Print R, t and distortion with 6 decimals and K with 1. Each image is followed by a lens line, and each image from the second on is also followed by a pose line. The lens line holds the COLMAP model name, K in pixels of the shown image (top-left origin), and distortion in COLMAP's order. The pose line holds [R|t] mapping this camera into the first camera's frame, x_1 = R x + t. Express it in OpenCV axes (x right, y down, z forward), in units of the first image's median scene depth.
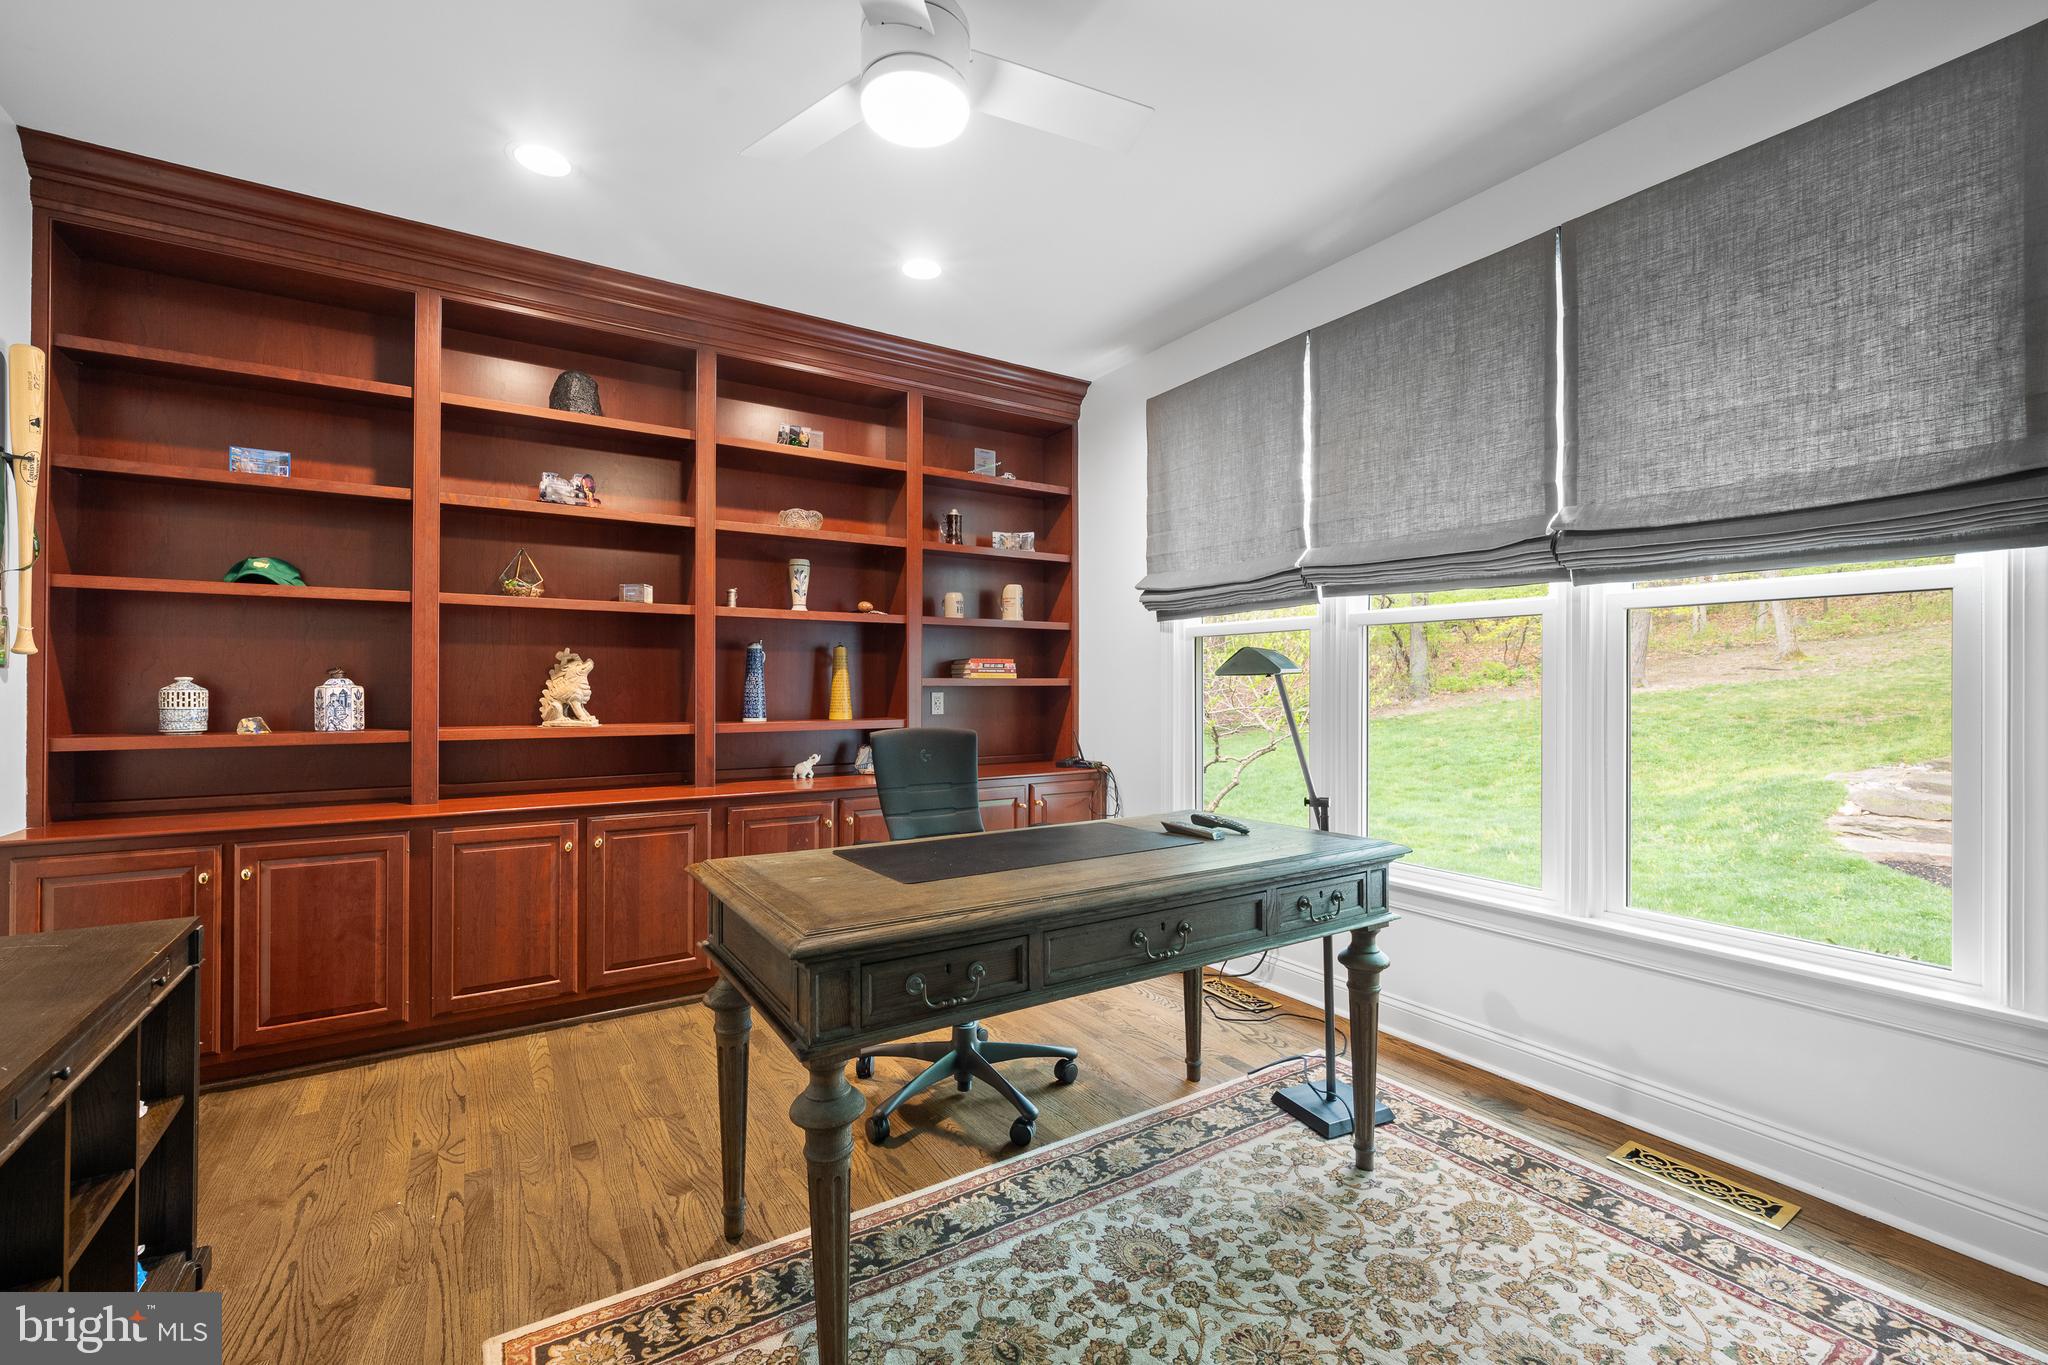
lens RADIAL K [[878.4, 0, 1023.3], [0, 878.4, 678.0], [0, 0, 1]] dist [0.000958, -0.000143]
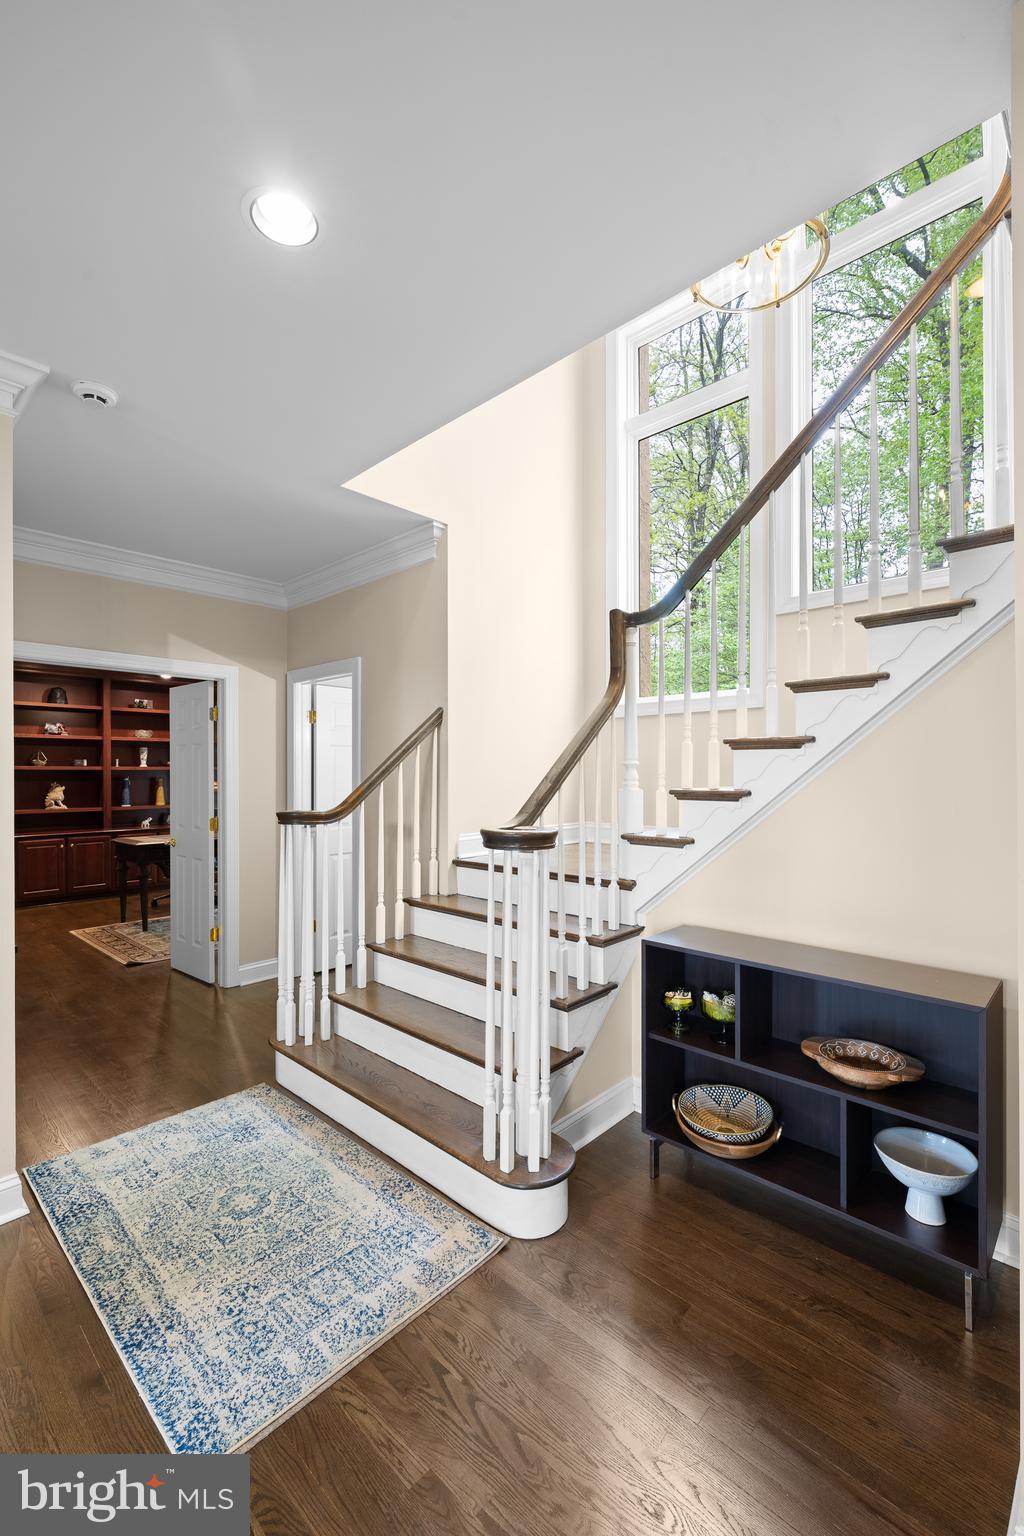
lens RADIAL K [[658.8, 0, 510.9], [0, 658.8, 773.0], [0, 0, 1]] dist [0.000958, -0.000143]
pose [[0.970376, -0.005508, 0.241537, 0.403714], [0.003746, 0.999963, 0.007754, -0.072426], [-0.241571, -0.006620, 0.970361, -1.425768]]
